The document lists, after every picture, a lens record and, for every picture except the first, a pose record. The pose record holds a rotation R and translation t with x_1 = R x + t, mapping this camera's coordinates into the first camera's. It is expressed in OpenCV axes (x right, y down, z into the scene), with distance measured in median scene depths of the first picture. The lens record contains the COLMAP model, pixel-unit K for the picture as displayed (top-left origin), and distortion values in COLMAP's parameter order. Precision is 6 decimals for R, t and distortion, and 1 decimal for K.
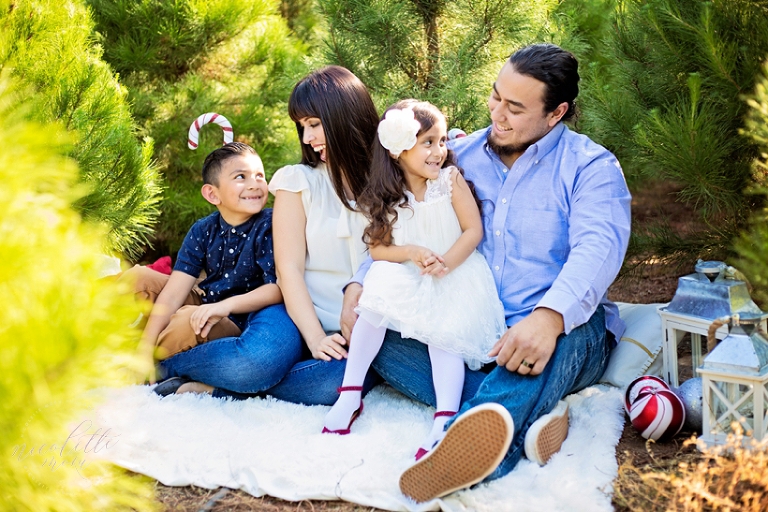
lens RADIAL K [[1058.5, 0, 384.0], [0, 1058.5, 256.0], [0, 0, 1]] dist [-0.146364, 0.021523]
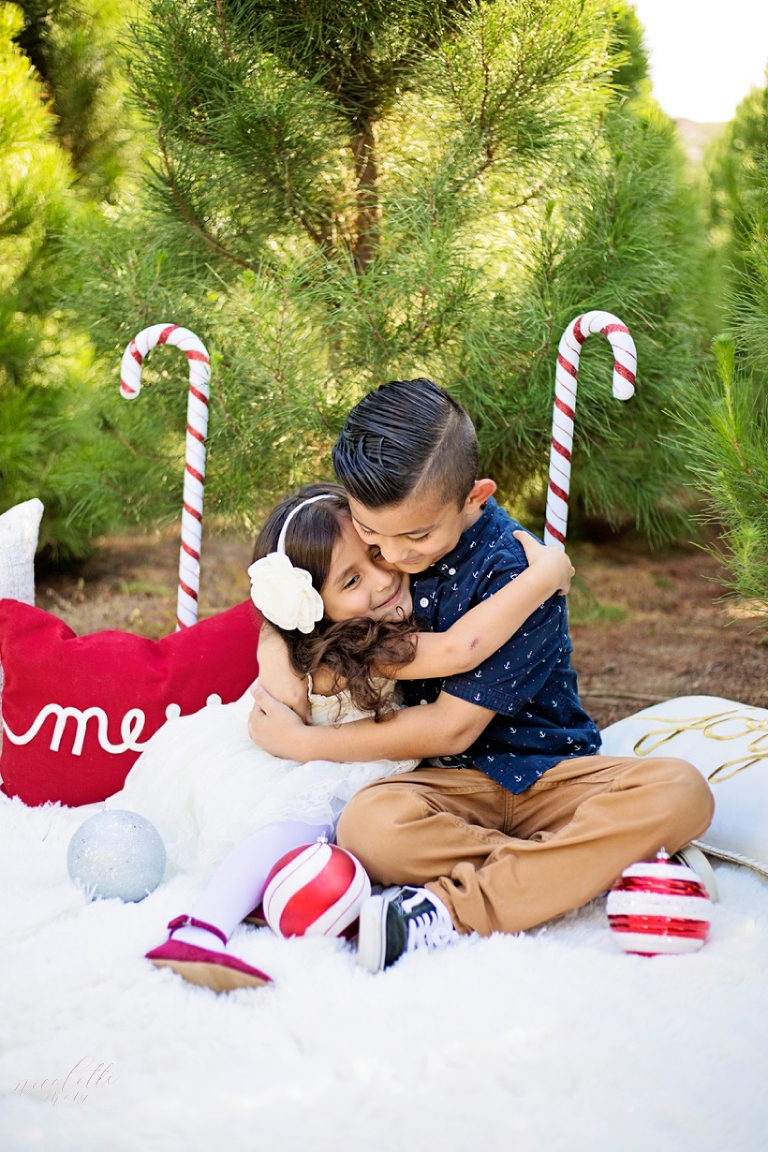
lens RADIAL K [[1587.7, 0, 384.0], [0, 1587.7, 576.0], [0, 0, 1]] dist [-0.146364, 0.021523]
pose [[0.994574, -0.000662, 0.104032, -0.018088], [0.000929, 0.999996, -0.002523, -0.010275], [-0.104030, 0.002606, 0.994571, 0.215970]]
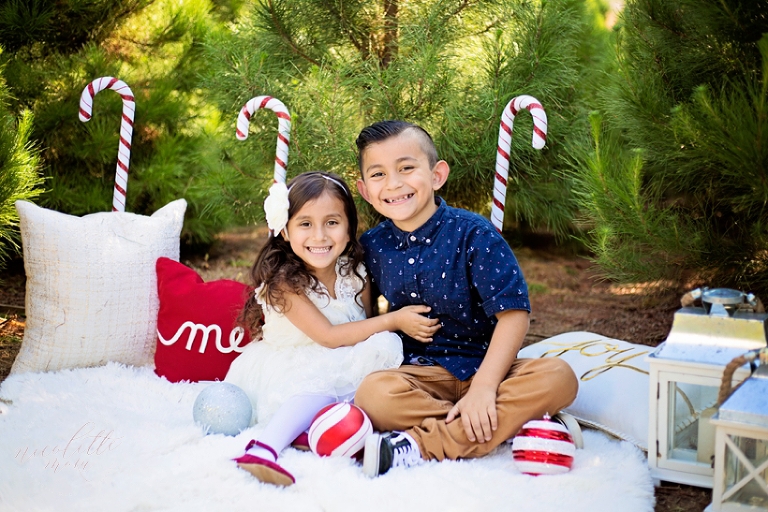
lens RADIAL K [[1058.5, 0, 384.0], [0, 1058.5, 256.0], [0, 0, 1]] dist [-0.146364, 0.021523]
pose [[0.995948, 0.037010, 0.081962, -0.014561], [-0.035104, 0.999081, -0.024575, 0.004602], [-0.082796, 0.021599, 0.996332, 0.164226]]
